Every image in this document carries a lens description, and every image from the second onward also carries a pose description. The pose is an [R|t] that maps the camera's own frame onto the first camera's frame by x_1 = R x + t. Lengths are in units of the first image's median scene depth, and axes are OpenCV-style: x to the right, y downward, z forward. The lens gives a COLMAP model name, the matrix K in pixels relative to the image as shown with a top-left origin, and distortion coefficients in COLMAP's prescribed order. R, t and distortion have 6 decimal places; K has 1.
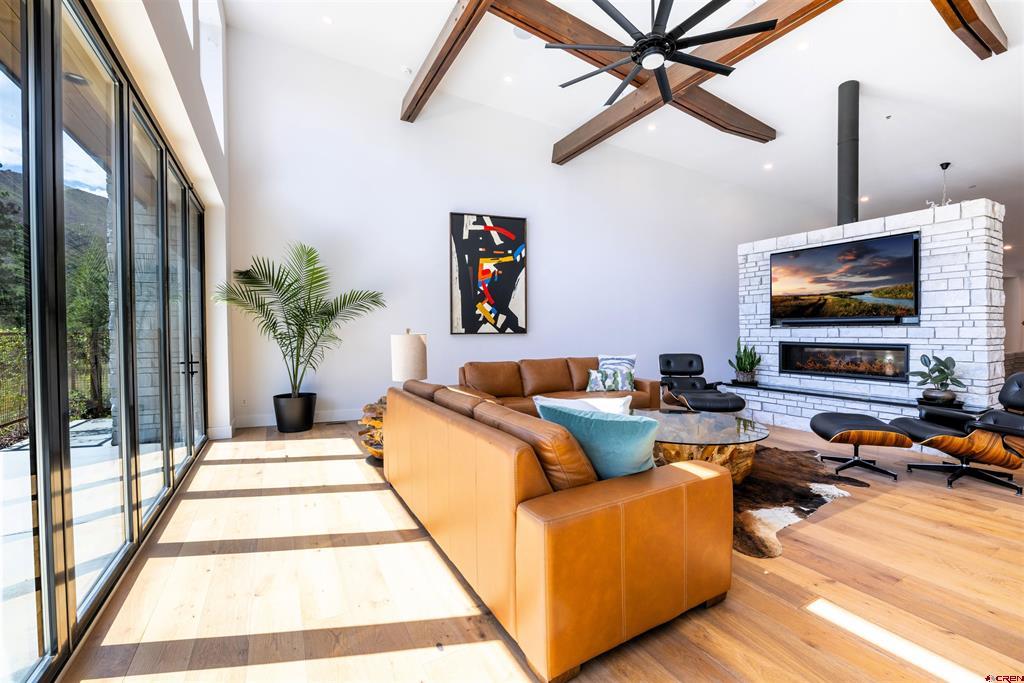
lens RADIAL K [[421.7, 0, 514.8], [0, 421.7, 341.0], [0, 0, 1]] dist [0.000135, 0.000175]
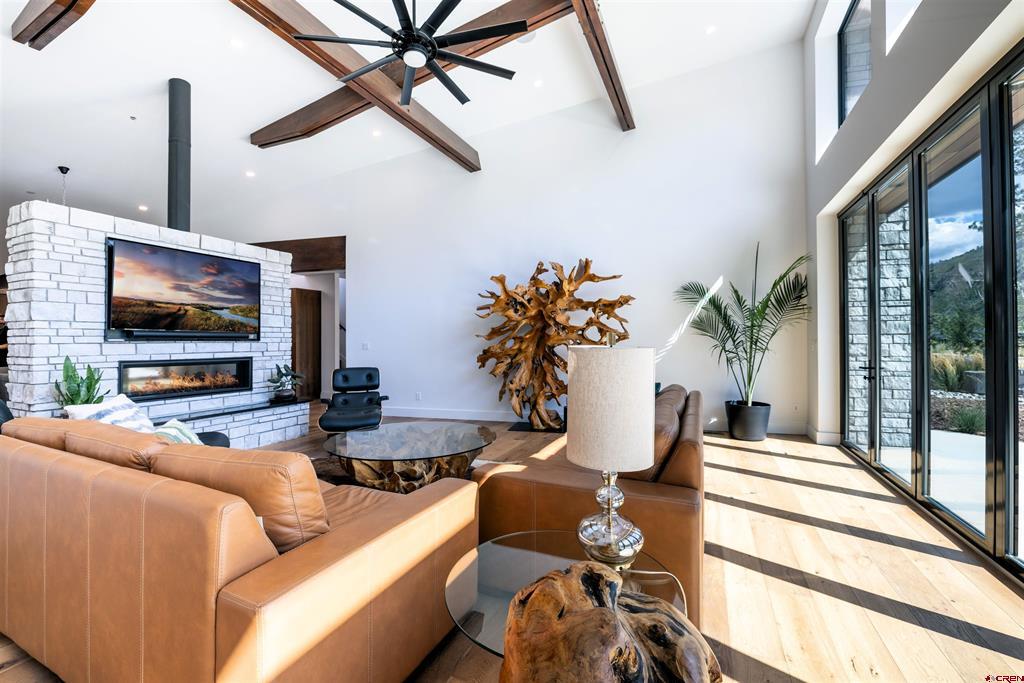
lens RADIAL K [[421.7, 0, 511.0], [0, 421.7, 340.0], [0, 0, 1]] dist [0.000135, 0.000175]
pose [[-0.582694, 0.015387, 0.812546, -0.377990], [0.028486, 0.999593, 0.001498, -0.017334], [-0.812192, 0.024019, -0.582895, 0.942078]]
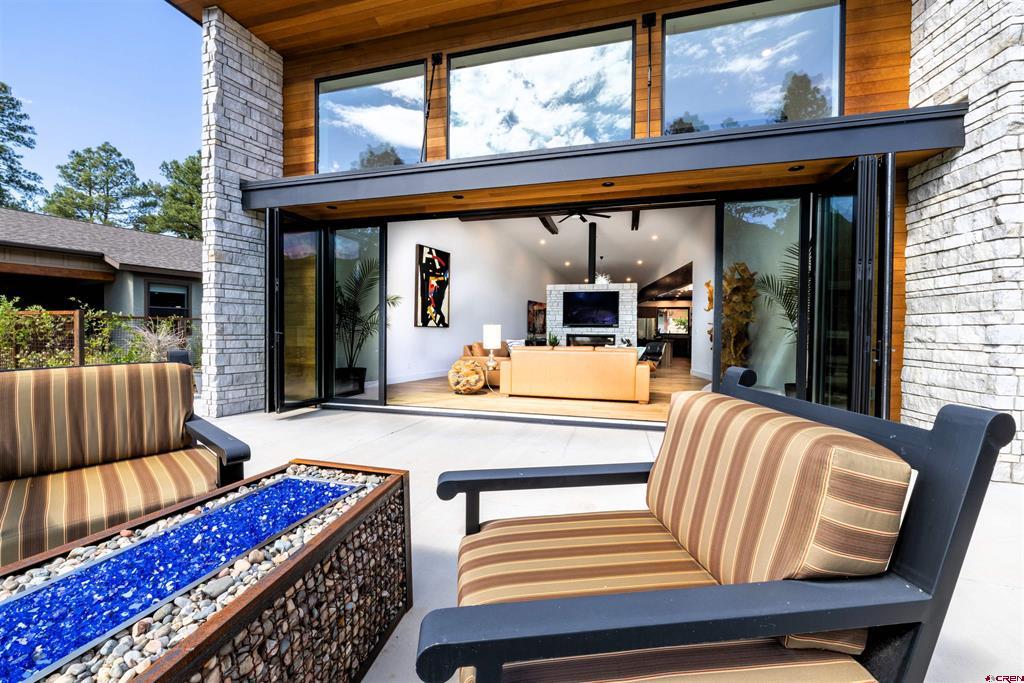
lens RADIAL K [[438.7, 0, 512.3], [0, 438.7, 343.4], [0, 0, 1]] dist [0.001079, -0.000316]
pose [[0.702817, -0.000177, 0.711371, -1.225608], [0.004009, 0.999985, -0.003712, 0.060578], [-0.711360, 0.005461, 0.702807, -0.378091]]
